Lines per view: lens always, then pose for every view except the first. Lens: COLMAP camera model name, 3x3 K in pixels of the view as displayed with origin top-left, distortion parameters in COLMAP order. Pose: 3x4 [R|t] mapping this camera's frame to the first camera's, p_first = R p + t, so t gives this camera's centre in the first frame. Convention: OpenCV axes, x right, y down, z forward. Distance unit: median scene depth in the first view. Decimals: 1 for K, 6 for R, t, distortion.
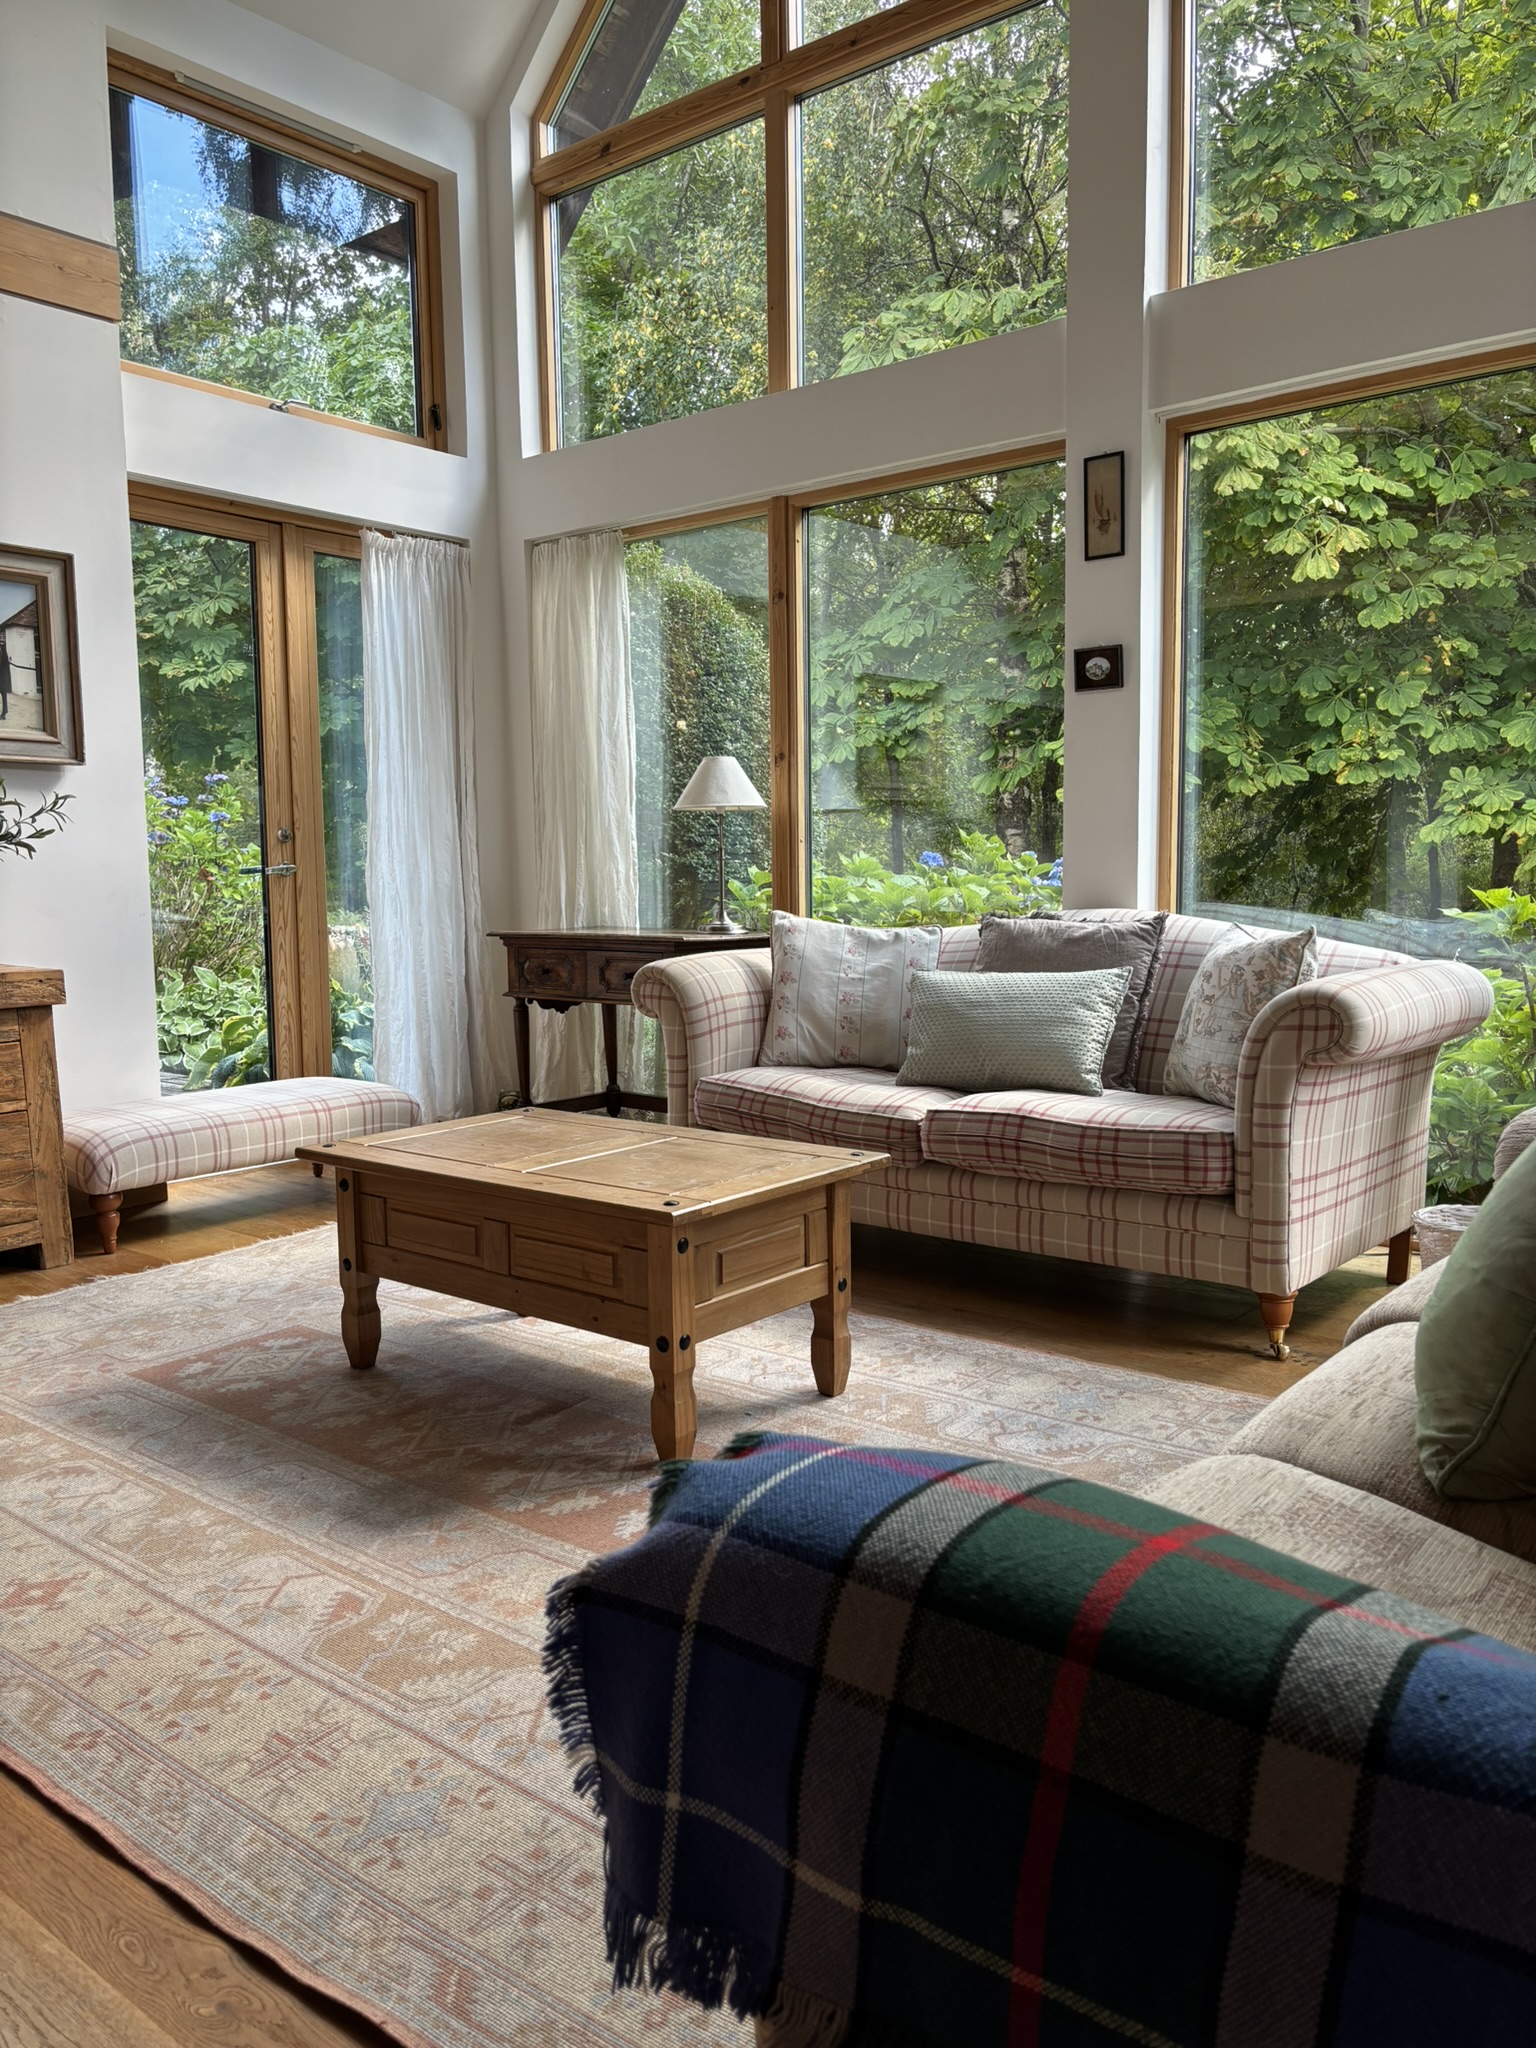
lens RADIAL K [[1535.2, 0, 766.4], [0, 1535.2, 1021.6], [0, 0, 1]] dist [0.015538, 0.004549]
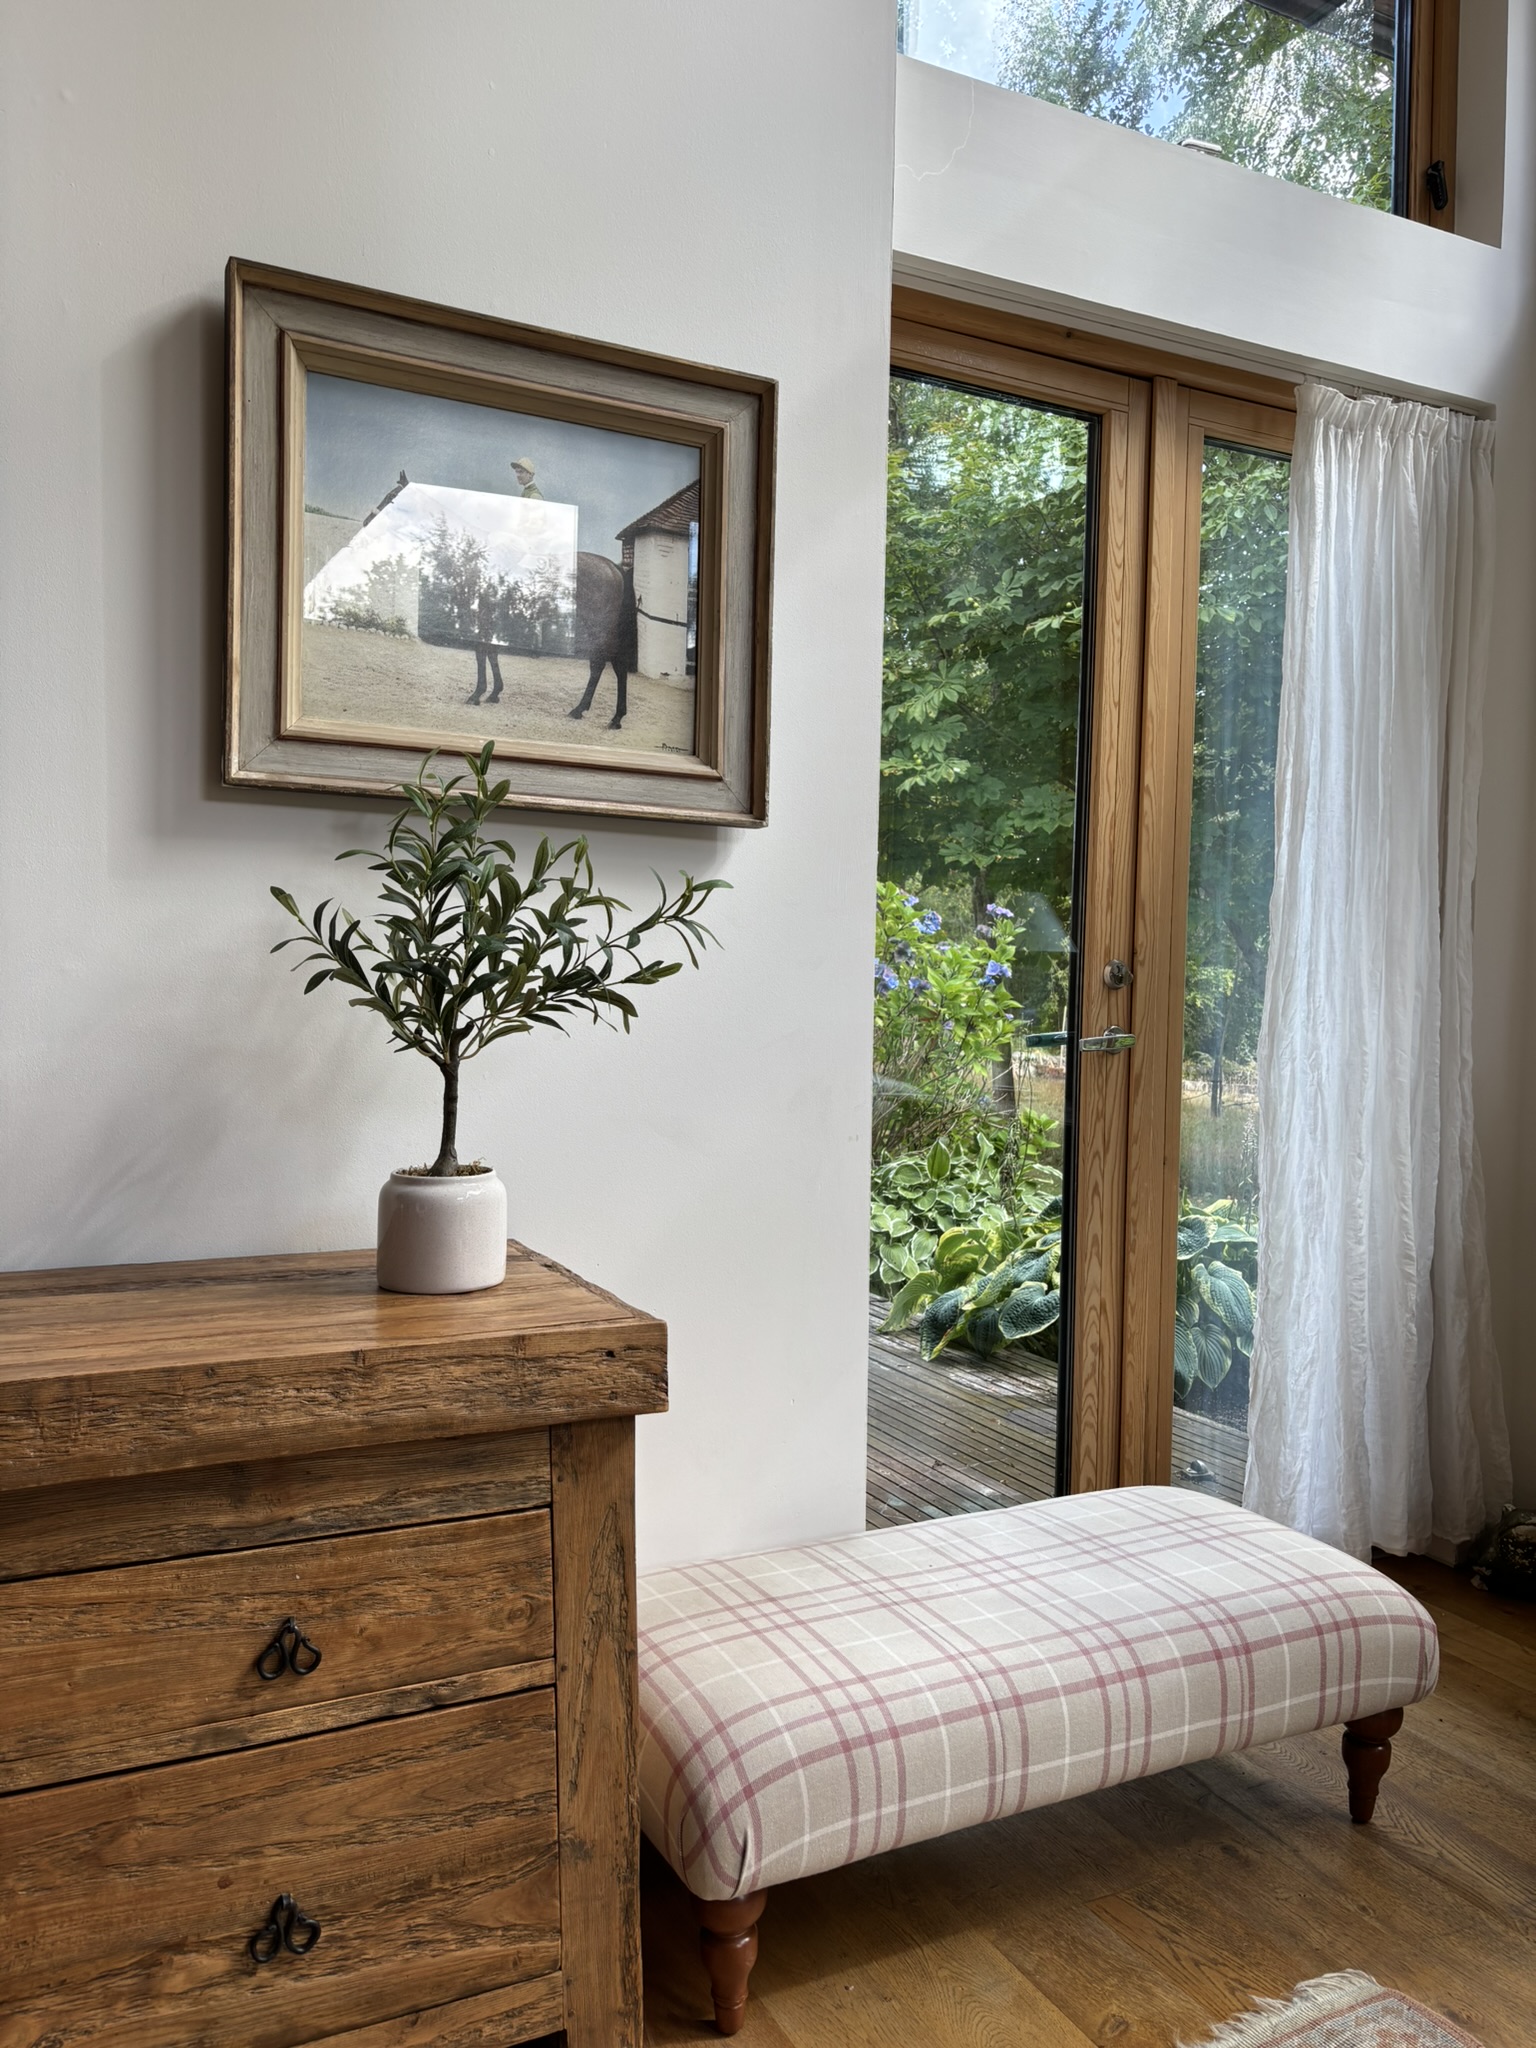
lens RADIAL K [[1535.2, 0, 768.6], [0, 1535.2, 1023.0], [0, 0, 1]] dist [0.015538, 0.004549]
pose [[0.909528, 0.040238, -0.413690, -0.243139], [-0.072029, 0.995503, -0.061531, -0.076791], [0.409354, 0.085762, 0.908336, 0.574215]]
